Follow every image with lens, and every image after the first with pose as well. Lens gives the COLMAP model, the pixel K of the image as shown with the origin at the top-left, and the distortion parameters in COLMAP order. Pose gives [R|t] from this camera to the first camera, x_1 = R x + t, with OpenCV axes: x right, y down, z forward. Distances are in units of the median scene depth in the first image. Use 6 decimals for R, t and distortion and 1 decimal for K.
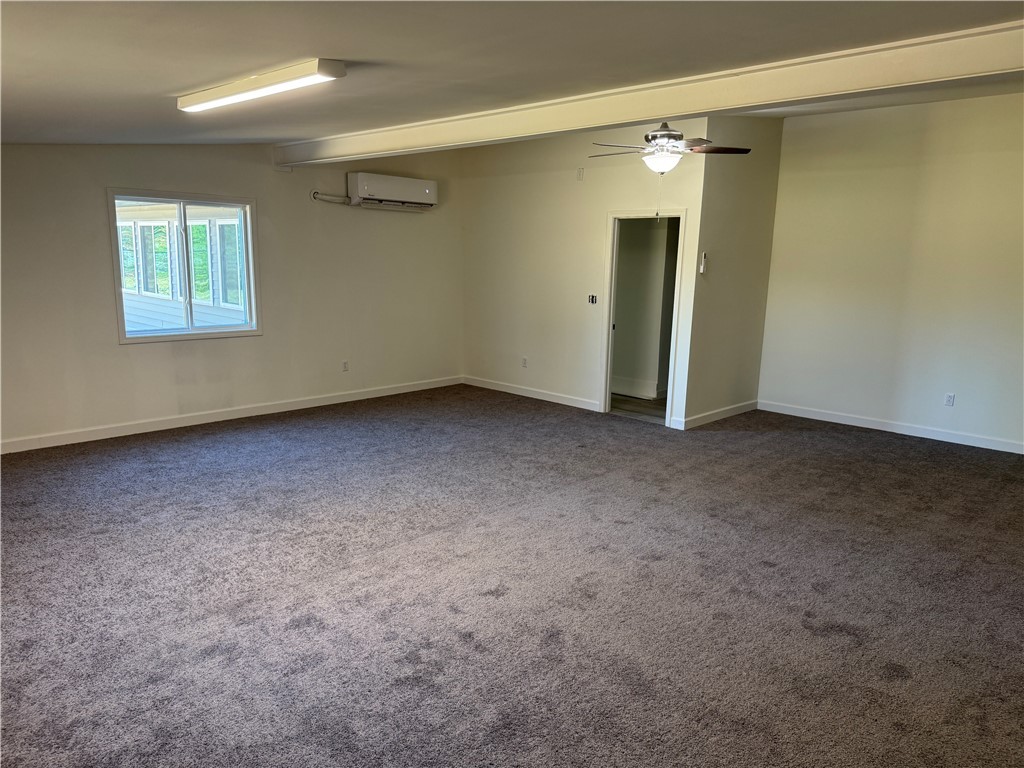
lens RADIAL K [[711.2, 0, 513.3], [0, 711.2, 388.9], [0, 0, 1]] dist [0.029326, -0.032276]
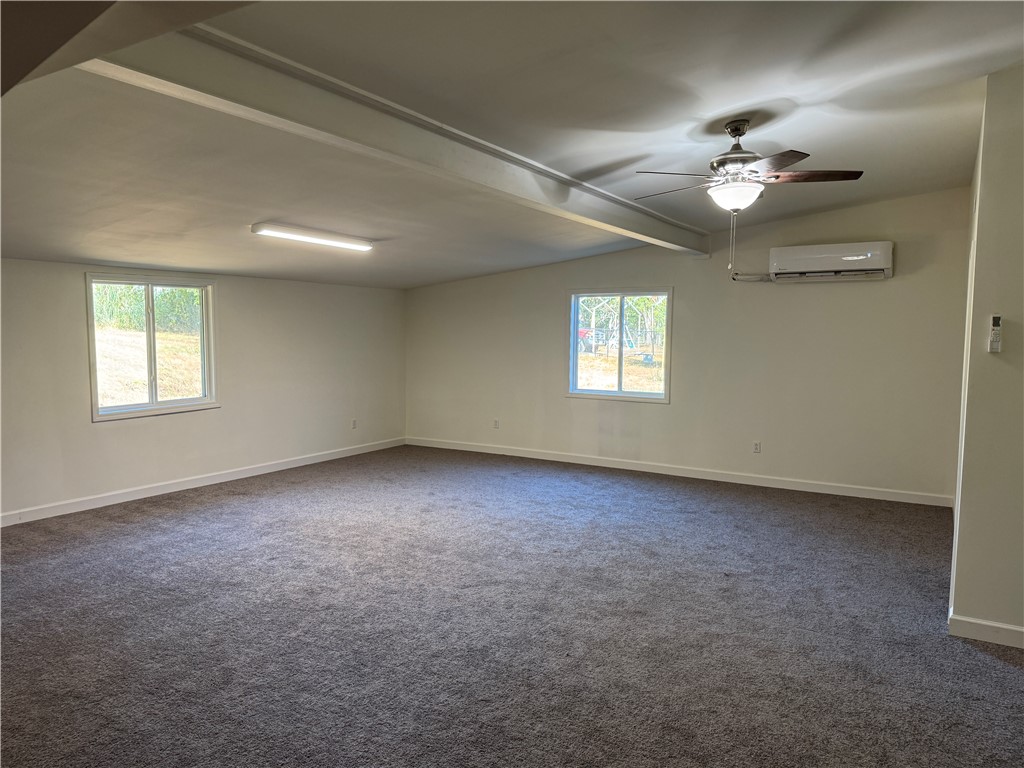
lens RADIAL K [[711.2, 0, 514.8], [0, 711.2, 381.3], [0, 0, 1]] dist [0.029326, -0.032276]
pose [[0.212364, 0.049396, -0.975941, 0.749982], [-0.183146, 0.983036, 0.009903, -0.083460], [0.959874, 0.176637, 0.217809, 0.560612]]
